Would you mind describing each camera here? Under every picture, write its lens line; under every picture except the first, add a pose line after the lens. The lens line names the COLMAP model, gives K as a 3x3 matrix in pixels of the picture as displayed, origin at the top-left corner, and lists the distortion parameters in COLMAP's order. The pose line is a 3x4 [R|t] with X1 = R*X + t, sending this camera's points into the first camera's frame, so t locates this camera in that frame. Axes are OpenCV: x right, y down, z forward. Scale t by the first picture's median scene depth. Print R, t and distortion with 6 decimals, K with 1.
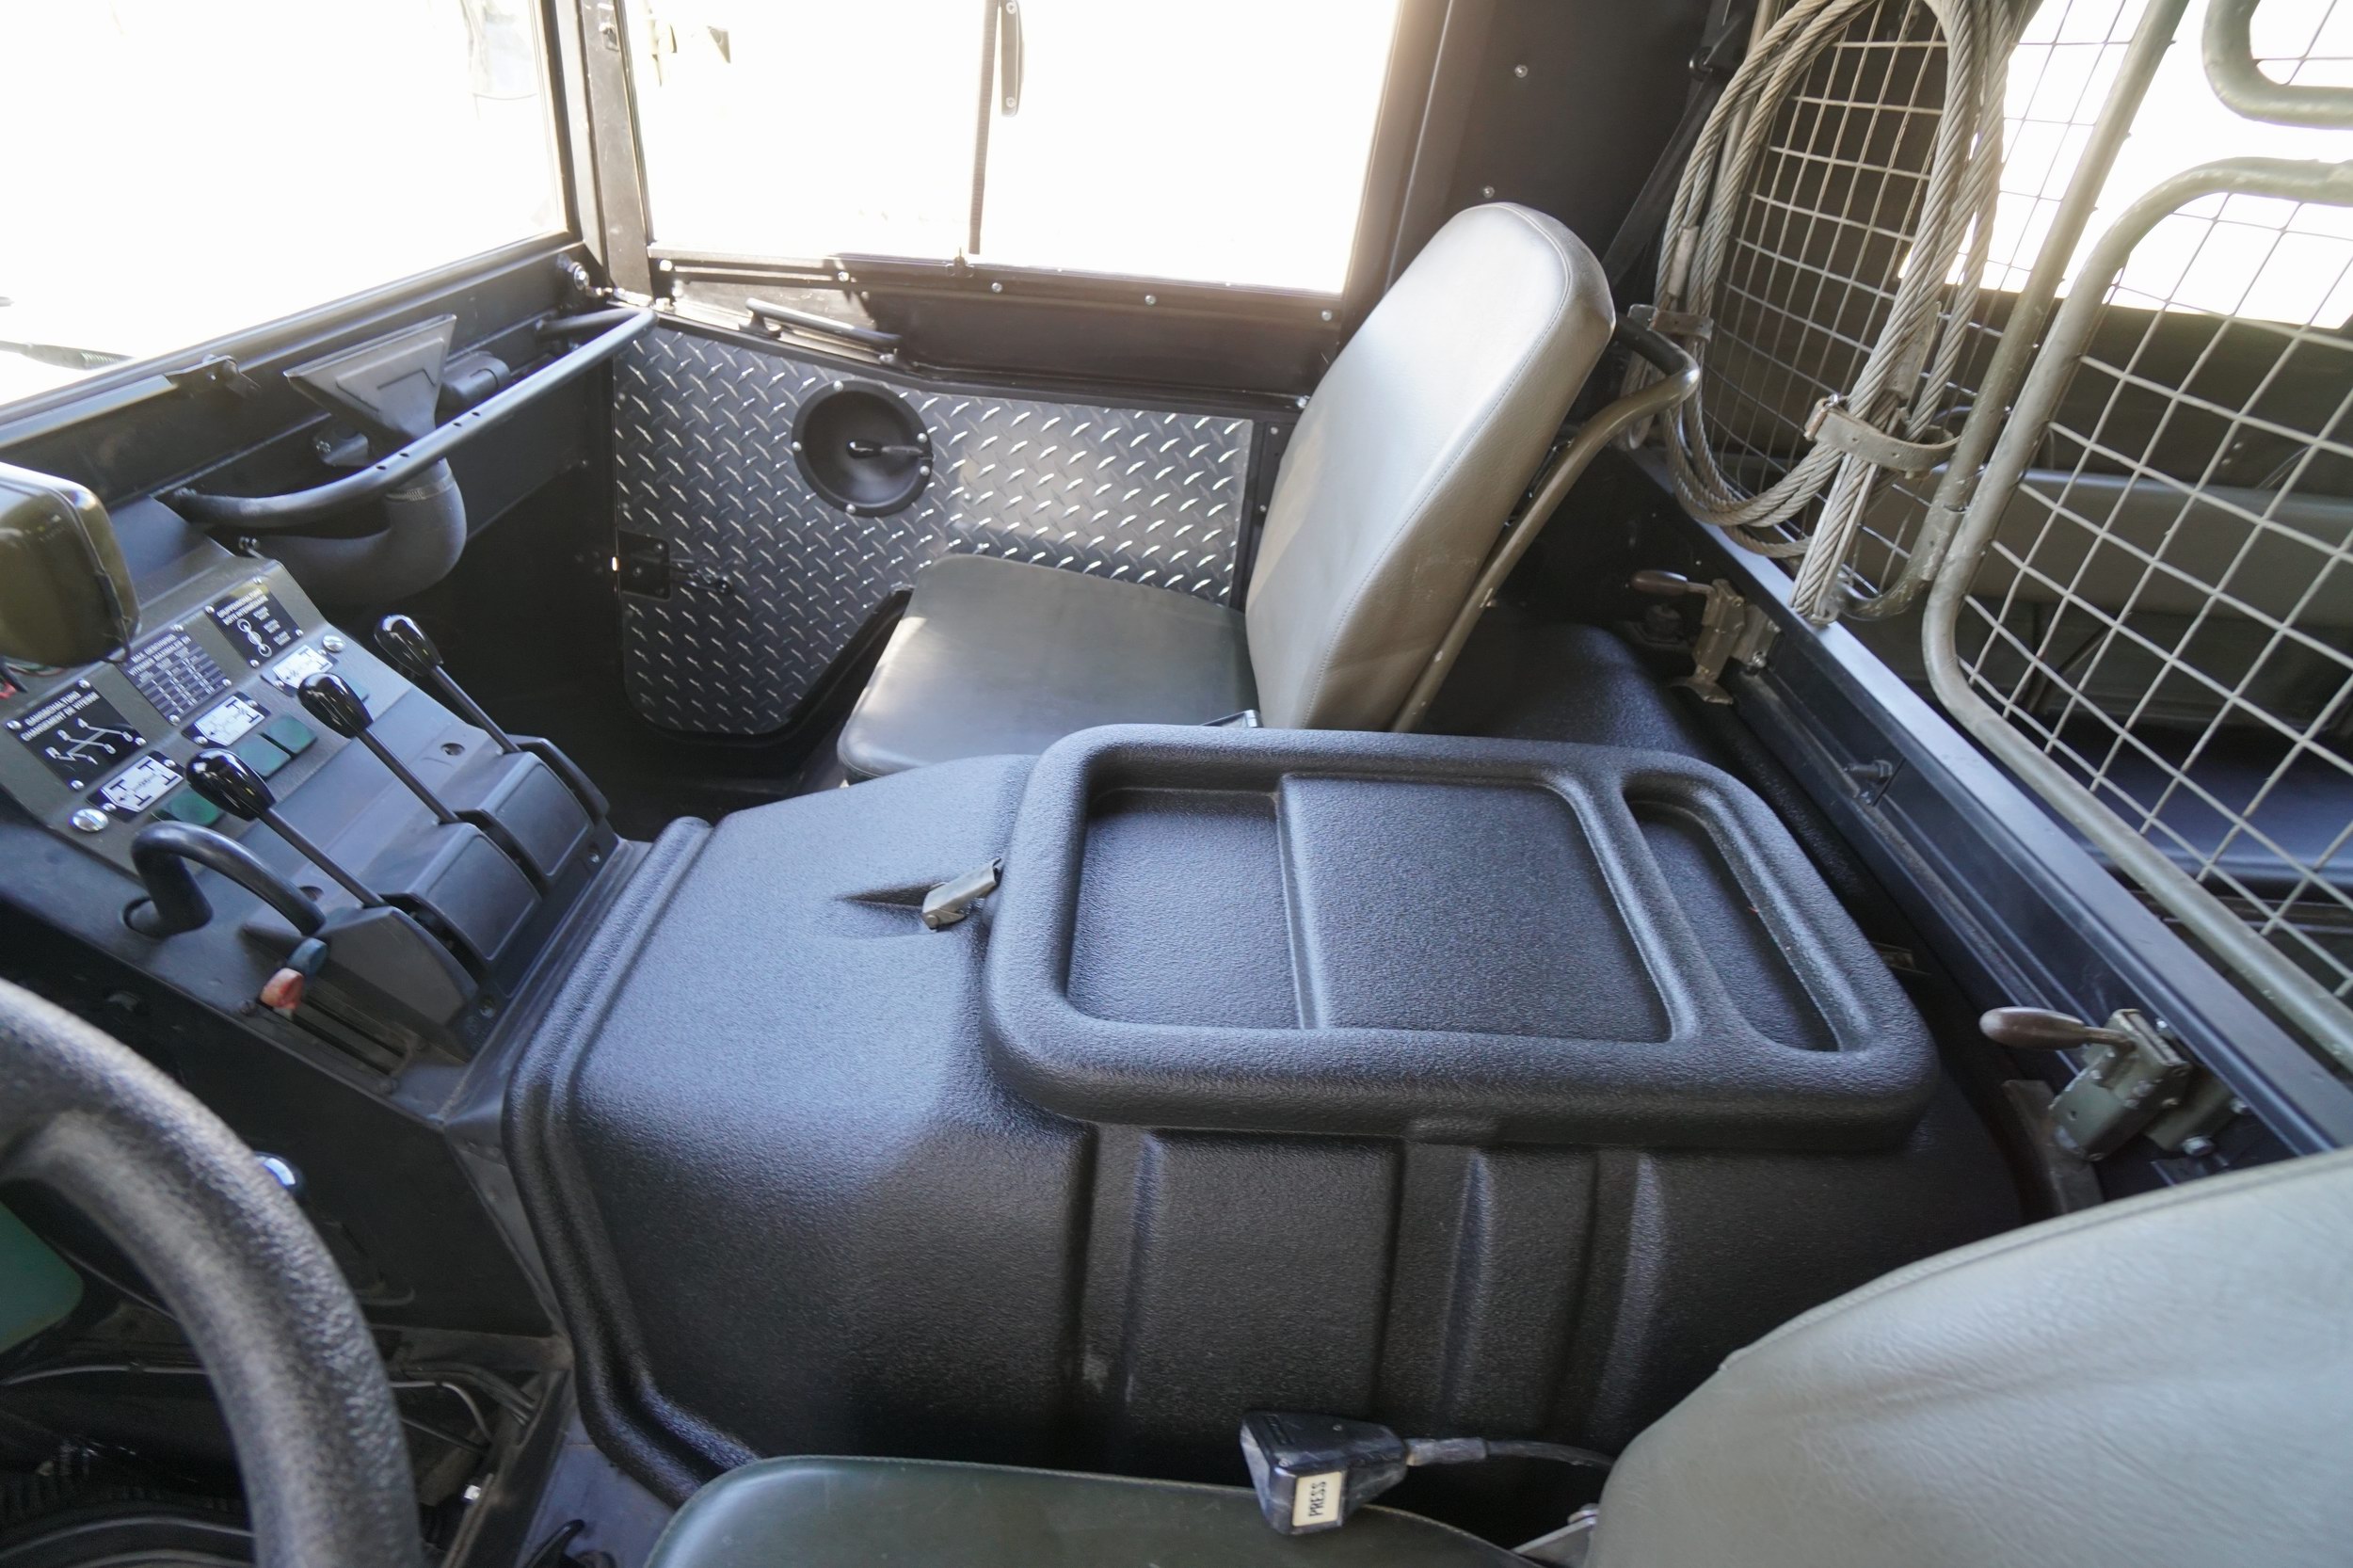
lens RADIAL K [[1033.9, 0, 1153.1], [0, 1033.9, 770.7], [0, 0, 1]] dist [-0.068844, 0.026060]
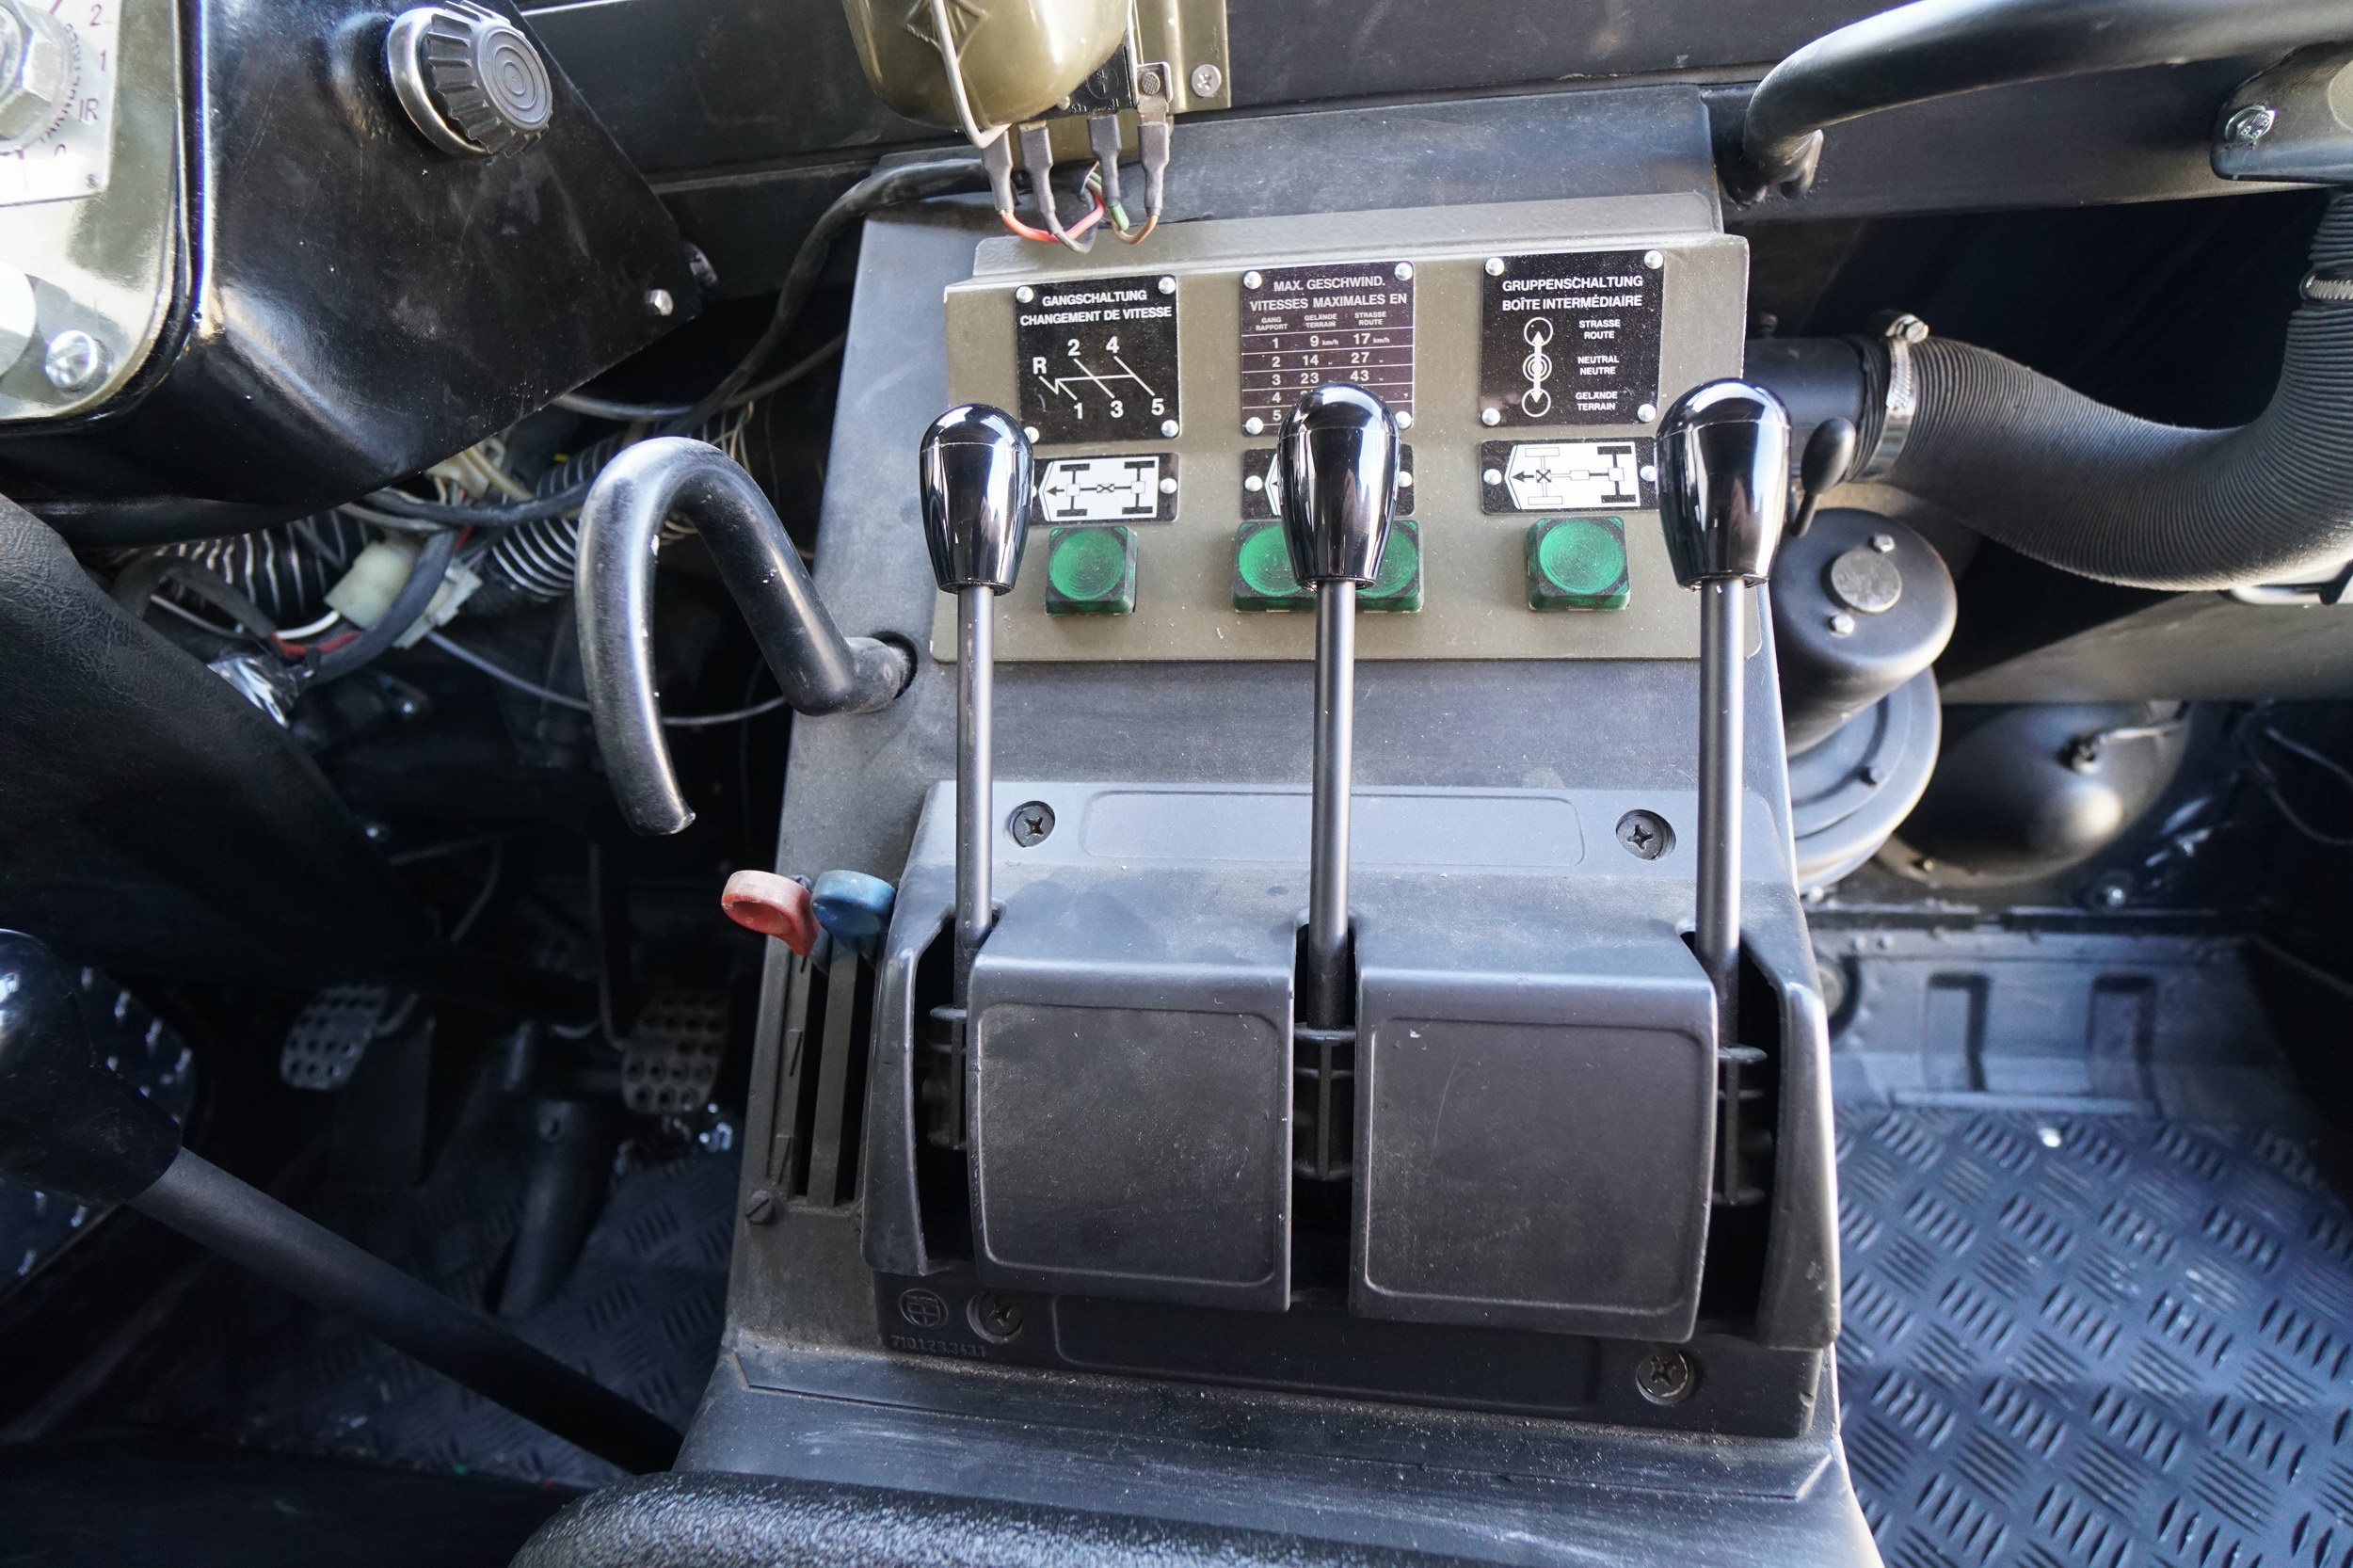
lens RADIAL K [[1034.7, 0, 1159.3], [0, 1034.7, 771.0], [0, 0, 1]] dist [-0.063484, 0.022674]
pose [[-0.122753, 0.434388, -0.892322, -0.240254], [-0.529580, 0.731741, 0.429069, -0.061611], [0.839331, 0.525225, 0.140219, 0.507921]]
